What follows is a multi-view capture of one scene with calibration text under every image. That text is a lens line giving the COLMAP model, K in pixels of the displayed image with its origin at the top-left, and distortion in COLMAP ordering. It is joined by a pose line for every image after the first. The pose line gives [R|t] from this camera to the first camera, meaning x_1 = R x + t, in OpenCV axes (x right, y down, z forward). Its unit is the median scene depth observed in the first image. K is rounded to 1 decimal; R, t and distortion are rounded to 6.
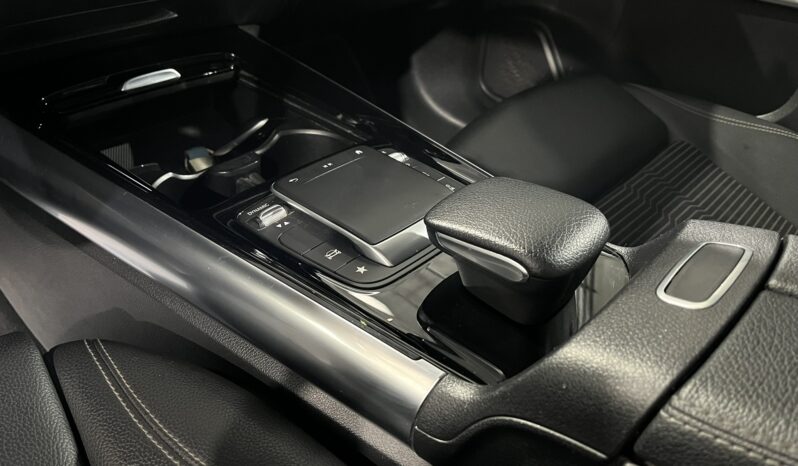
lens RADIAL K [[607.5, 0, 413.4], [0, 607.5, 235.0], [0, 0, 1]] dist [0.047182, -0.067866]
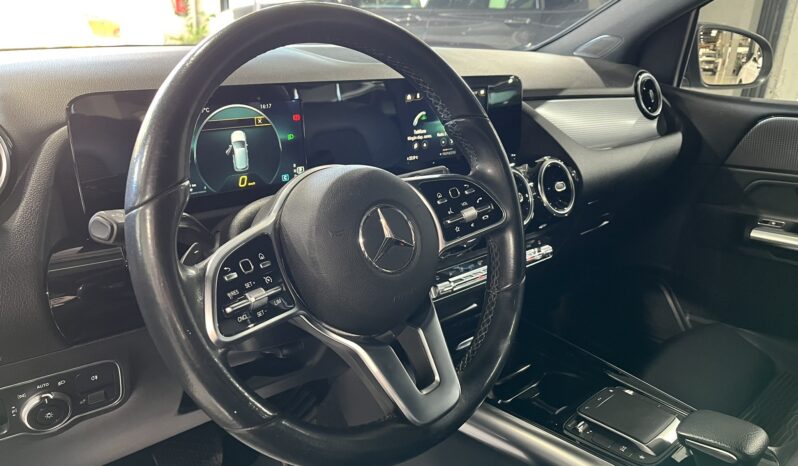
lens RADIAL K [[607.5, 0, 402.3], [0, 607.5, 235.7], [0, 0, 1]] dist [0.047182, -0.067866]
pose [[0.993076, -0.015423, -0.116460, -0.609835], [-0.020172, 0.954234, -0.298379, -0.019015], [0.115732, 0.298662, 0.947316, -1.212861]]
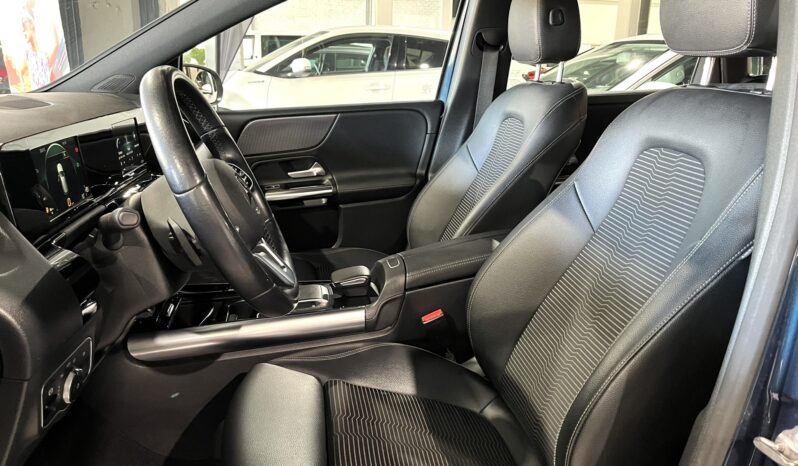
lens RADIAL K [[607.5, 0, 403.5], [0, 607.5, 234.0], [0, 0, 1]] dist [0.047182, -0.067866]
pose [[0.621855, -0.298608, 0.723968, -2.233454], [0.512936, 0.853863, -0.088404, 0.258397], [-0.591771, 0.426324, 0.684145, -1.895267]]
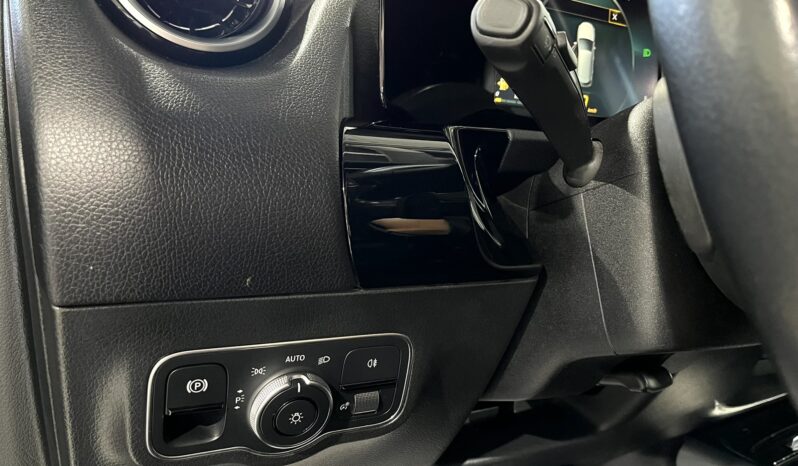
lens RADIAL K [[607.5, 0, 403.5], [0, 607.5, 240.7], [0, 0, 1]] dist [0.047182, -0.067866]
pose [[0.961017, 0.041049, -0.273425, -1.294179], [-0.164268, 0.880229, -0.445212, 0.096261], [0.222401, 0.472771, 0.852658, -0.531249]]
